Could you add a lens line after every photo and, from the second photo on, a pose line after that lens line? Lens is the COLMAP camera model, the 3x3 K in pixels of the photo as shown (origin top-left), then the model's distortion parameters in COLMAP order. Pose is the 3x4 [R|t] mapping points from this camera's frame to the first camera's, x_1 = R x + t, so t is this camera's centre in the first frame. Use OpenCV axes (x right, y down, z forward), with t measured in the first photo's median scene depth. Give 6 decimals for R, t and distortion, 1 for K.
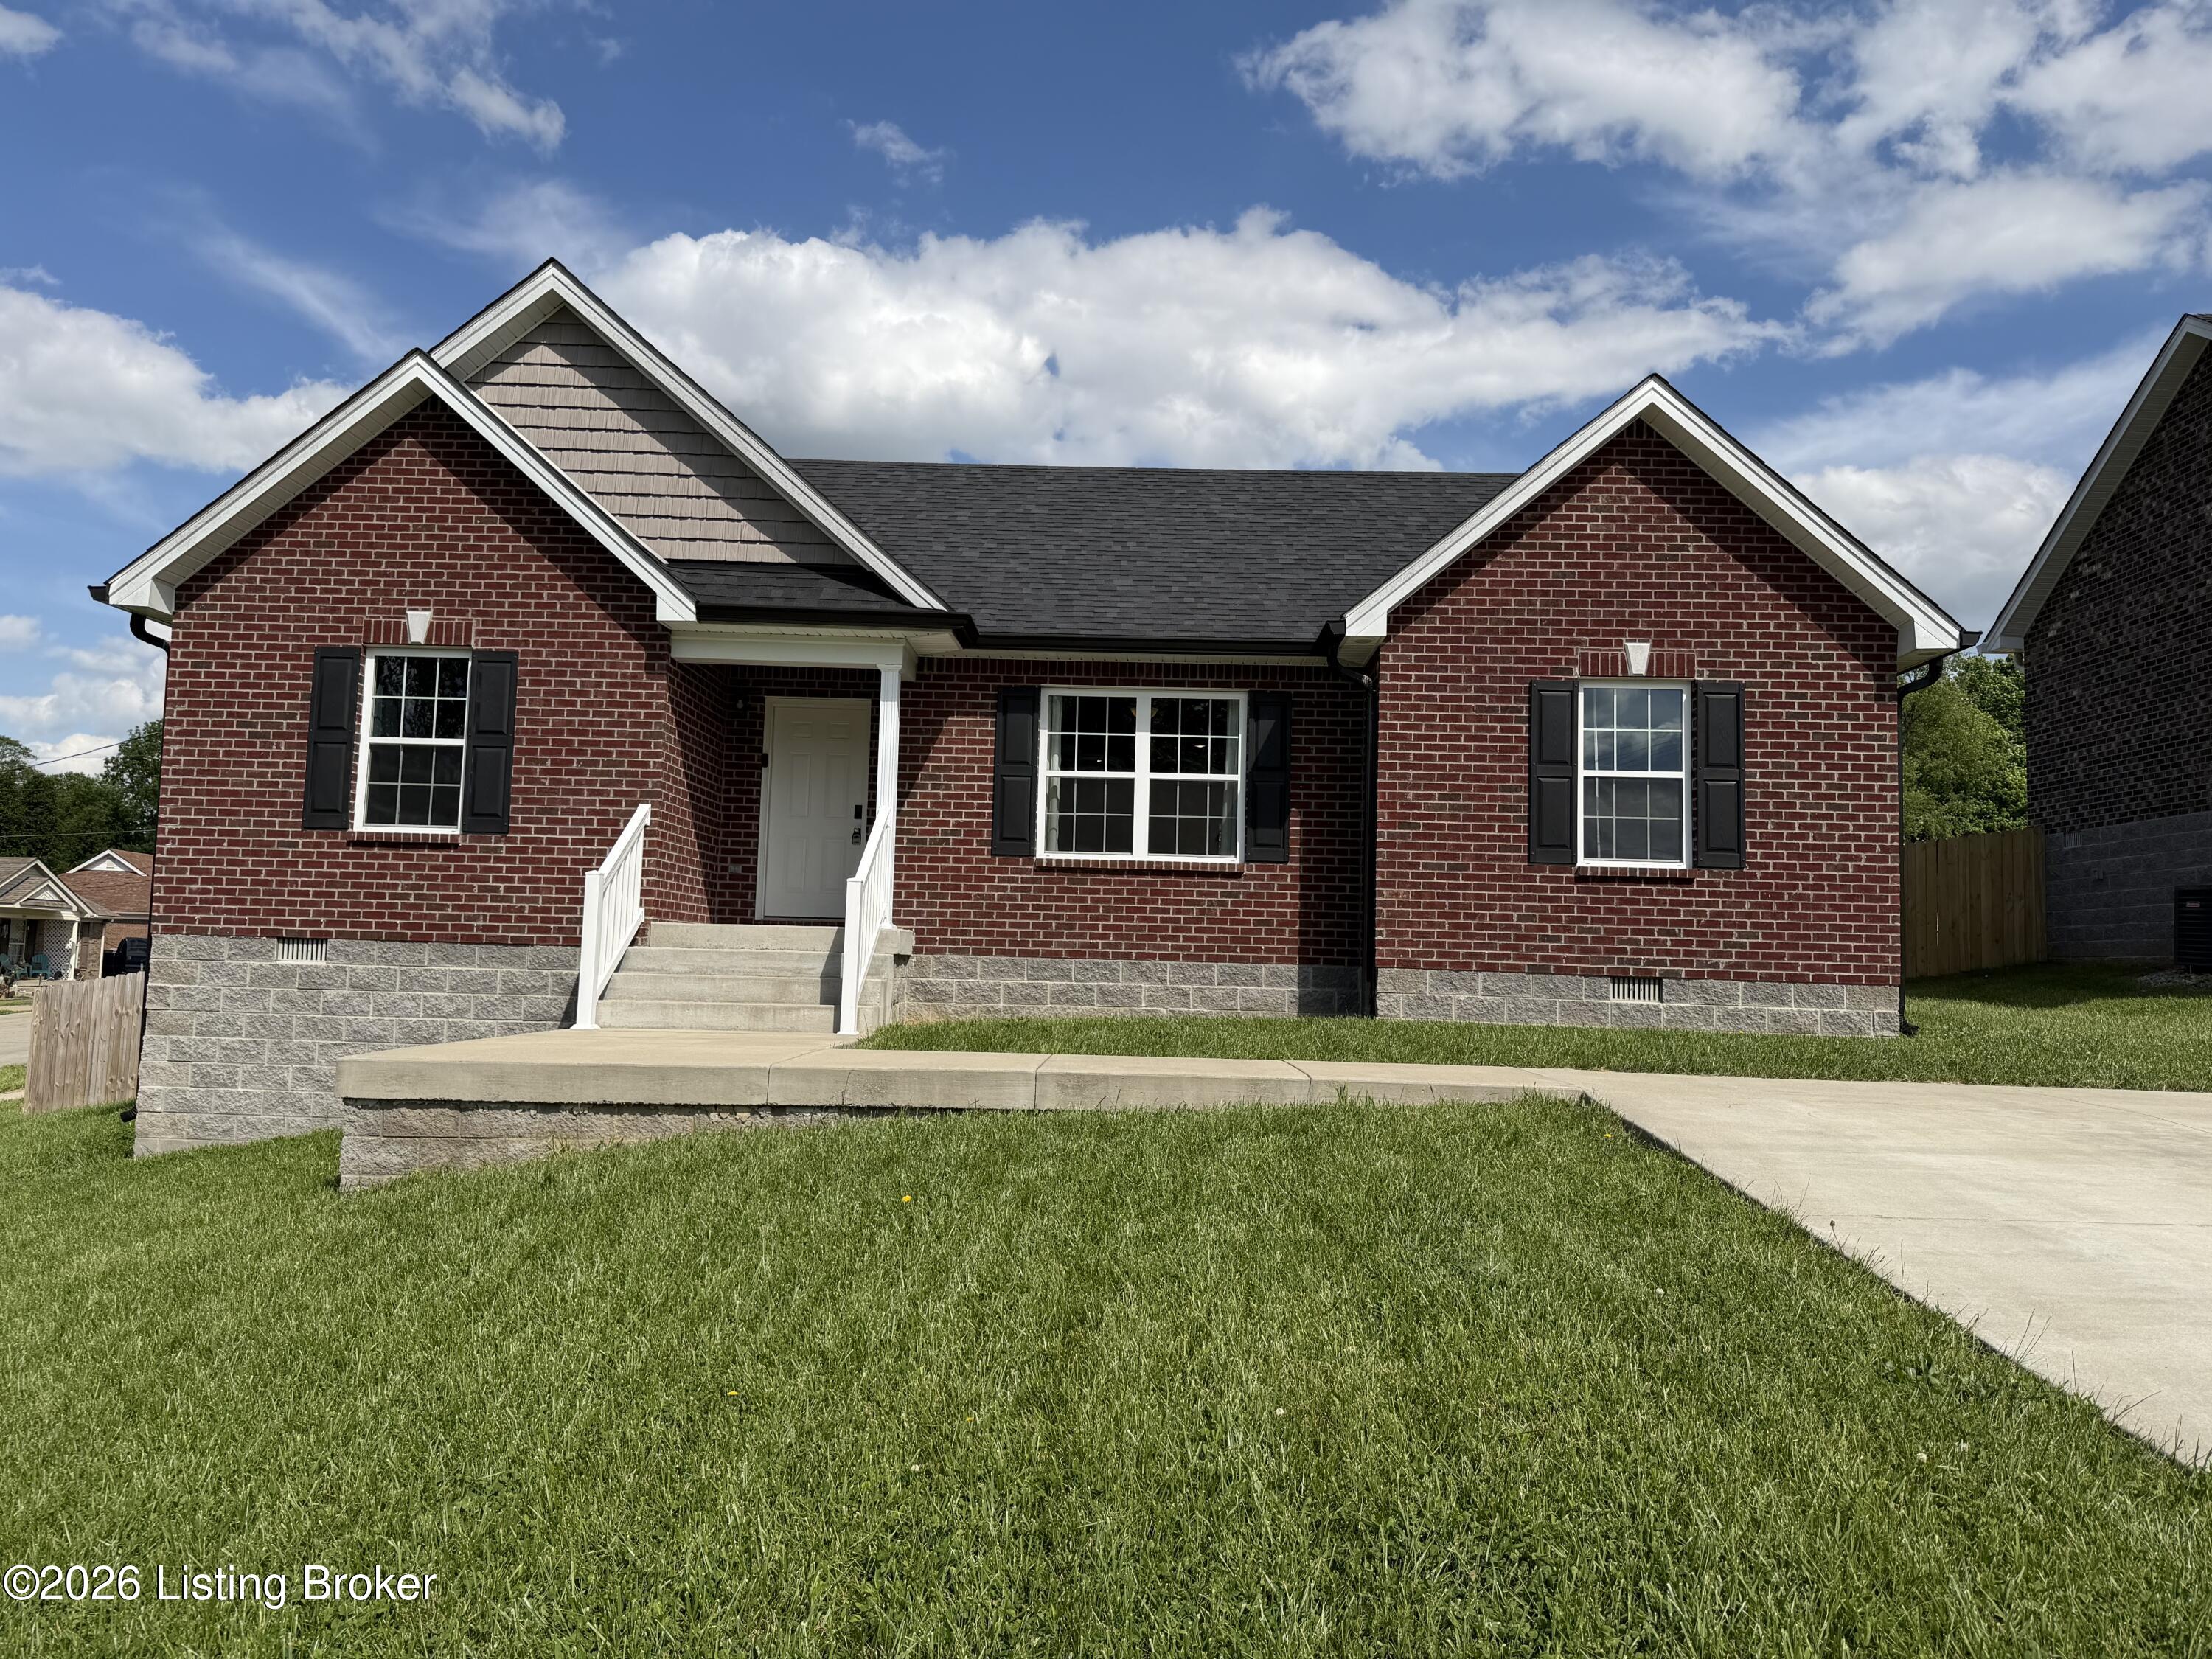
lens RADIAL K [[1543.6, 0, 1132.3], [0, 1543.6, 843.7], [0, 0, 1]] dist [0.100432, -0.130999]
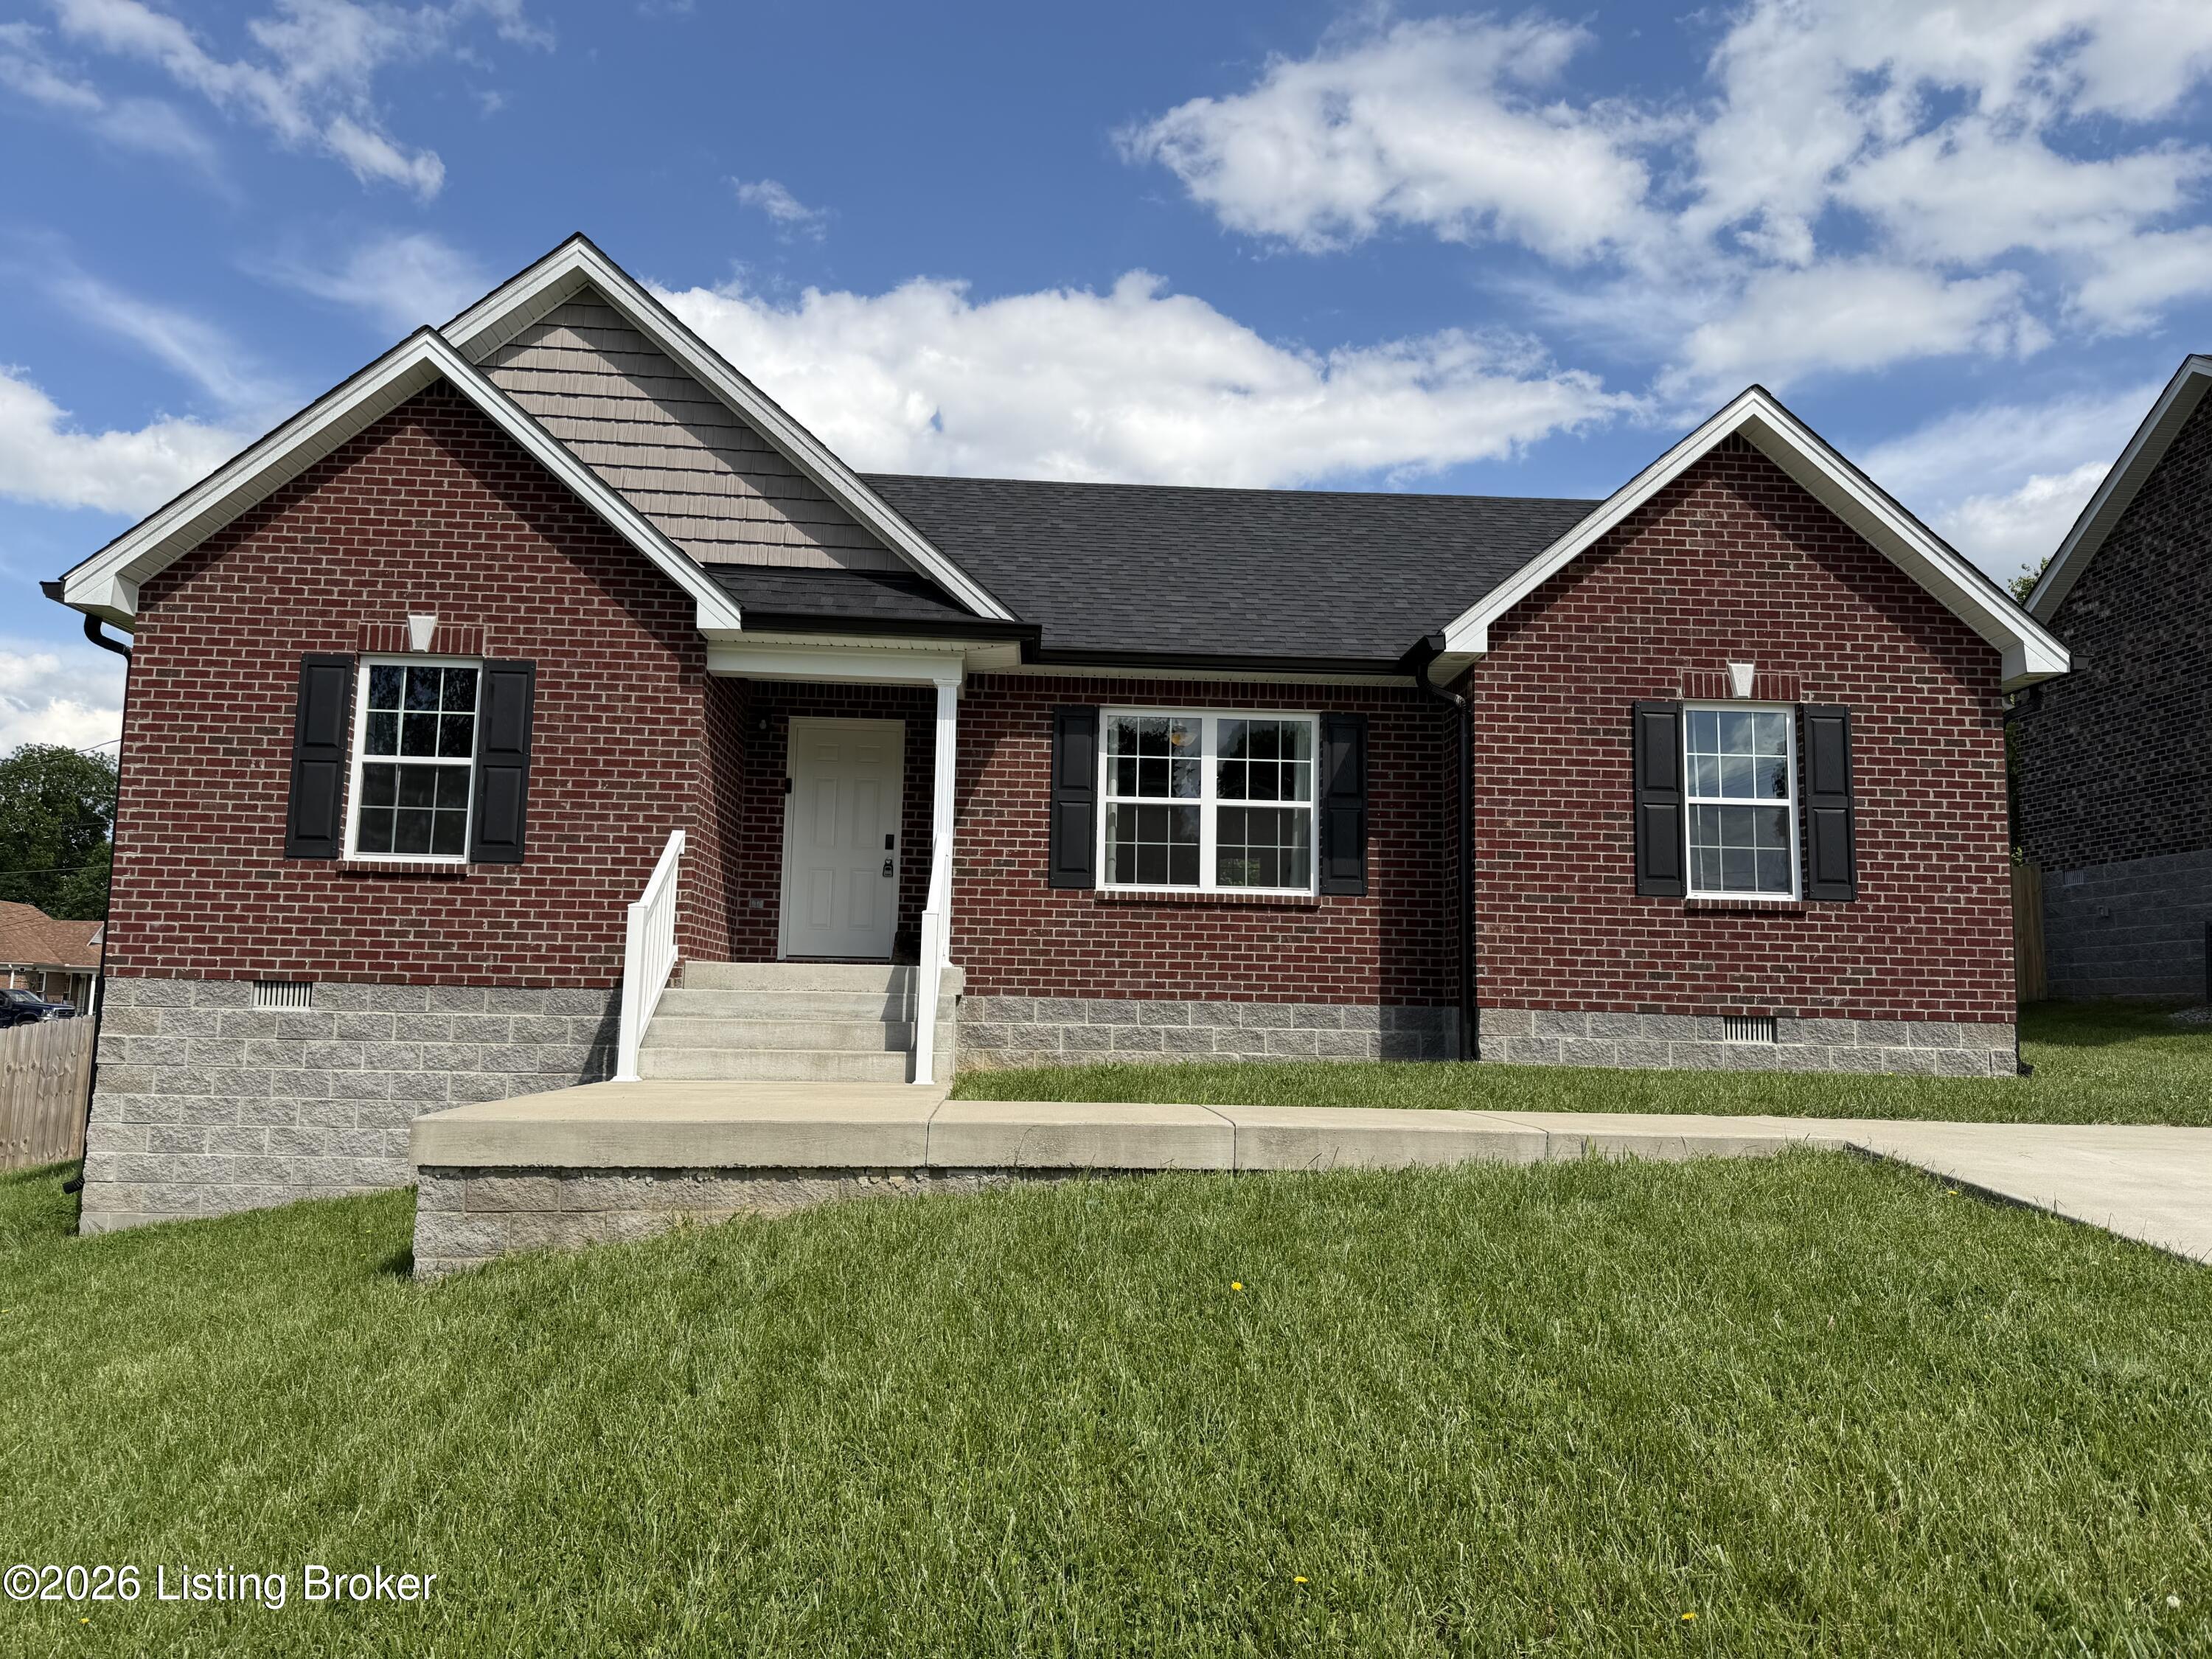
lens RADIAL K [[1543.6, 0, 1132.3], [0, 1543.6, 835.9], [0, 0, 1]] dist [0.100432, -0.130999]
pose [[0.997158, 0.002103, 0.075309, -0.117669], [0.000496, 0.999405, -0.034476, 0.008938], [-0.075337, 0.034416, 0.996564, 0.079779]]
